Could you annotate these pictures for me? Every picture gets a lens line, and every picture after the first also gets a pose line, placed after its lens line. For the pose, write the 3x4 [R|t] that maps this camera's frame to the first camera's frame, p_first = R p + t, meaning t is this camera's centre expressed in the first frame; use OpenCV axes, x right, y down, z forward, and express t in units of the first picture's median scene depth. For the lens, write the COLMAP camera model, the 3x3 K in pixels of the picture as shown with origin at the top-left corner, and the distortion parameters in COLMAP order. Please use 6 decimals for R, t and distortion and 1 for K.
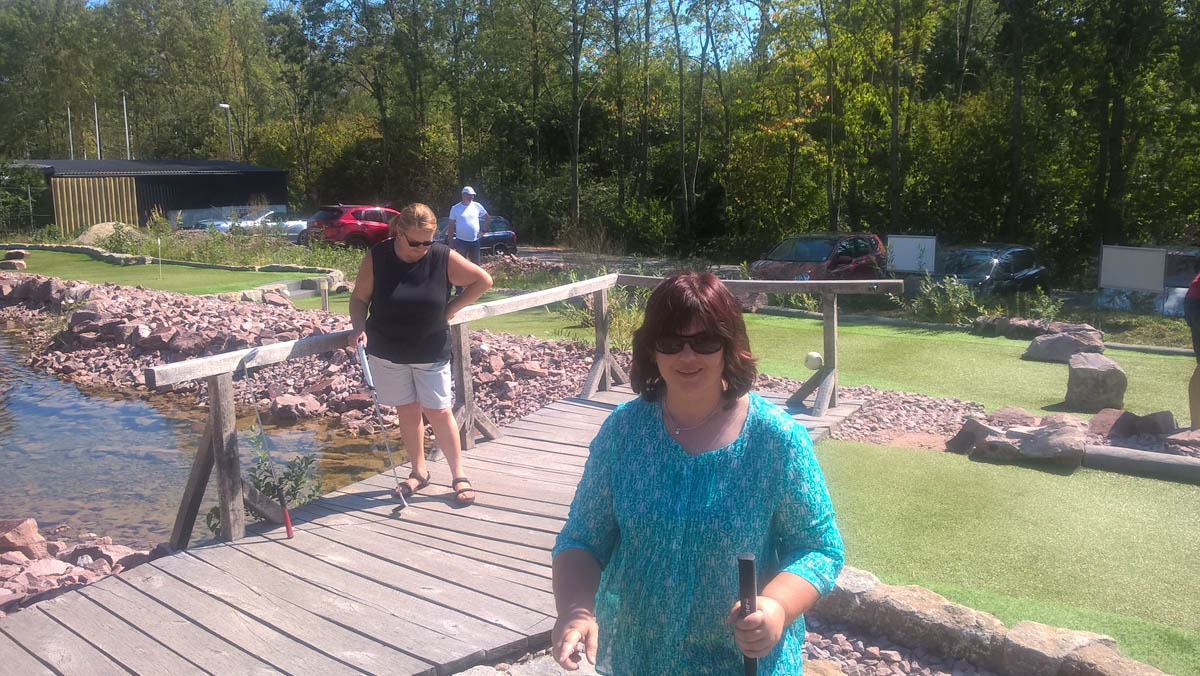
lens RADIAL K [[1009.3, 0, 616.4], [0, 1009.3, 327.0], [0, 0, 1]] dist [0.059469, -0.135146]
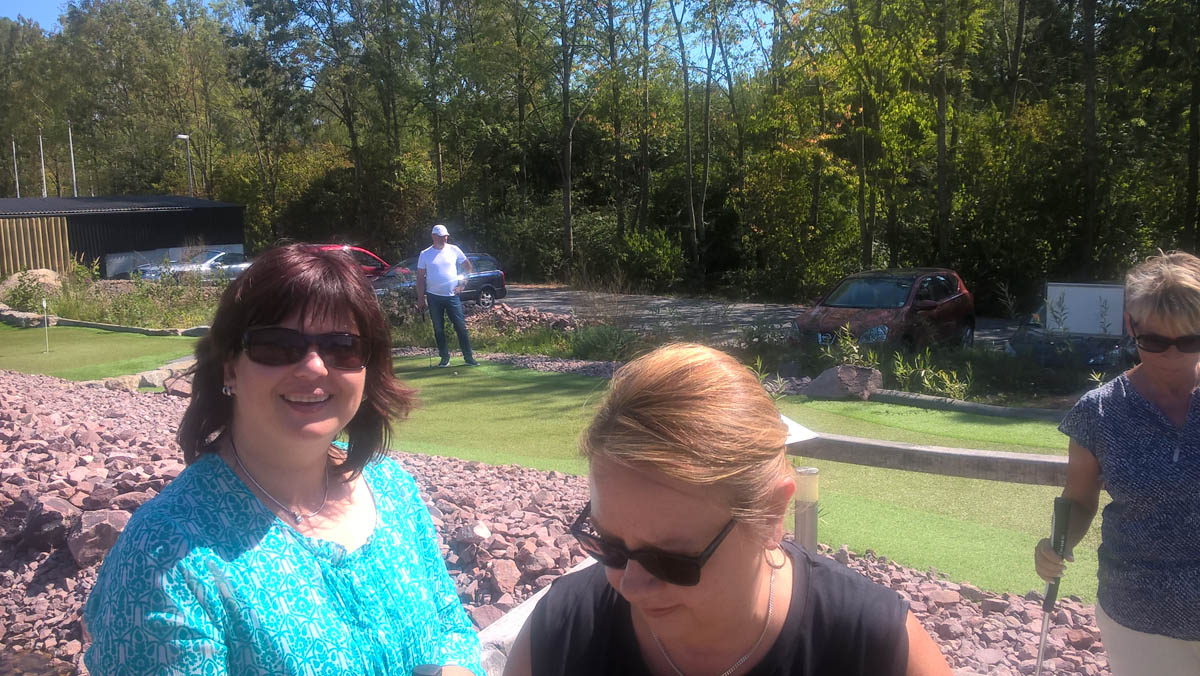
lens RADIAL K [[1009.3, 0, 607.6], [0, 1009.3, 330.3], [0, 0, 1]] dist [0.059469, -0.135146]
pose [[0.999753, -0.020809, 0.007843, -0.050238], [0.020986, 0.999511, -0.023188, -0.056239], [-0.007357, 0.023347, 0.999700, 0.353150]]
